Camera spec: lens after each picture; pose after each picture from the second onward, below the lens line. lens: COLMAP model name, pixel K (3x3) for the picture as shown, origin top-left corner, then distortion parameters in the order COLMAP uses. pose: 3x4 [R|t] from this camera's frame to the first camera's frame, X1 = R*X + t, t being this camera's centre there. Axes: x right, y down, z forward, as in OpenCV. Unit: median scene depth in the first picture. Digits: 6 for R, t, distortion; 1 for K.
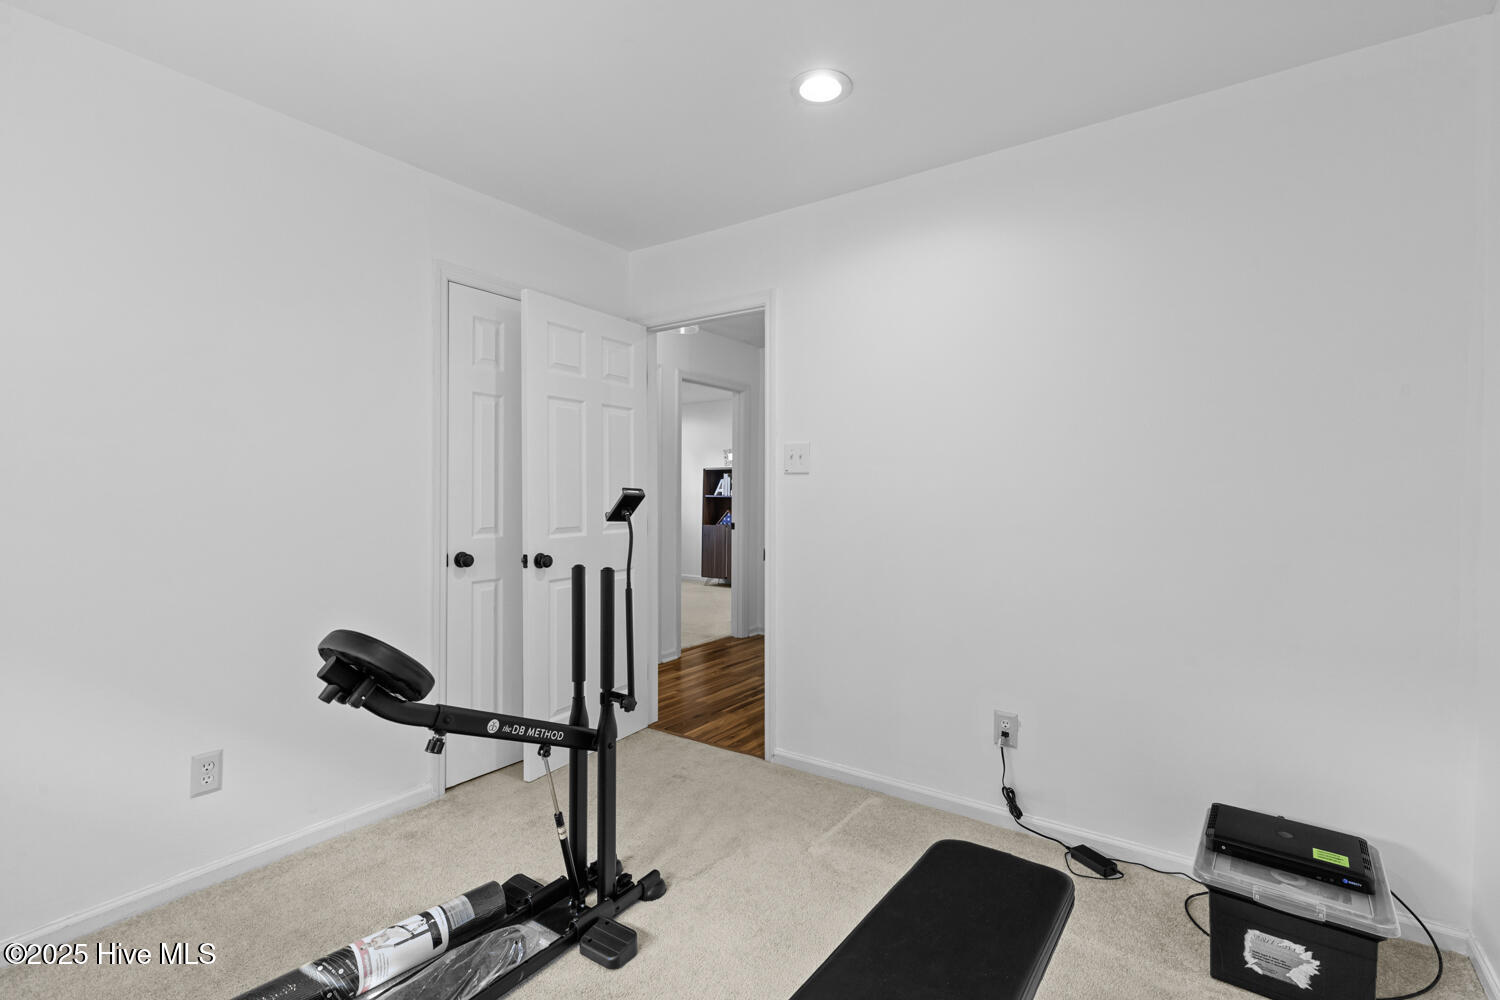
lens RADIAL K [[687.2, 0, 746.9], [0, 687.2, 499.0], [0, 0, 1]] dist [-0.000503, -0.000104]
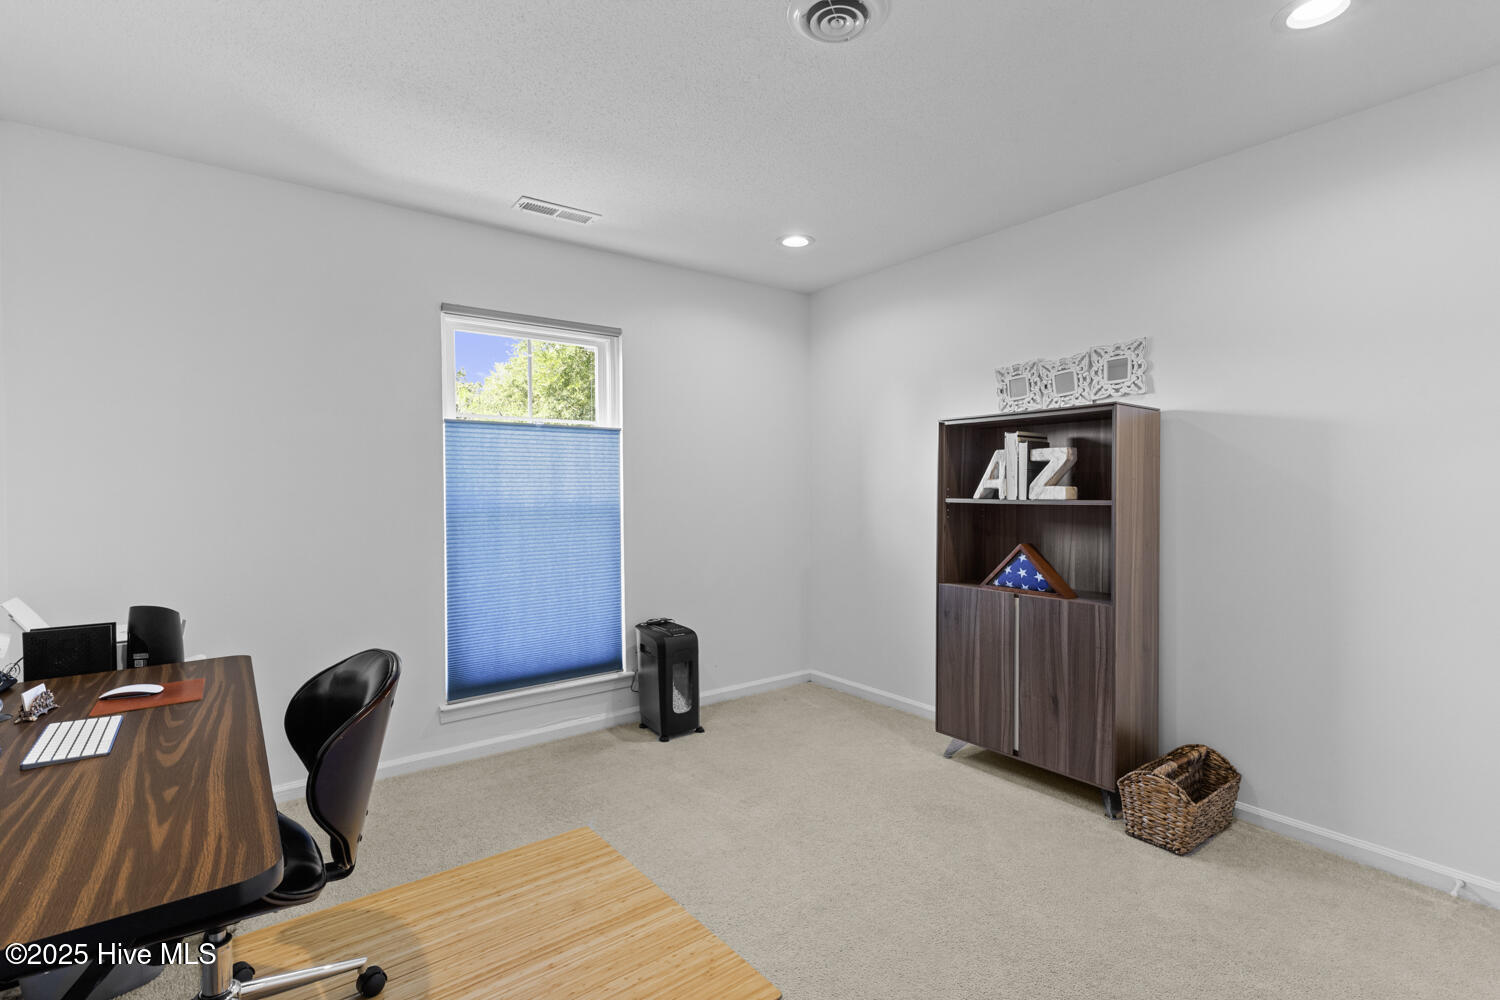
lens RADIAL K [[687.2, 0, 749.8], [0, 687.2, 498.4], [0, 0, 1]] dist [-0.000503, -0.000104]
pose [[0.948224, -0.005628, -0.317554, -0.044706], [0.005160, 0.999984, -0.002316, -0.005296], [0.317562, 0.000558, 0.948237, 0.644777]]
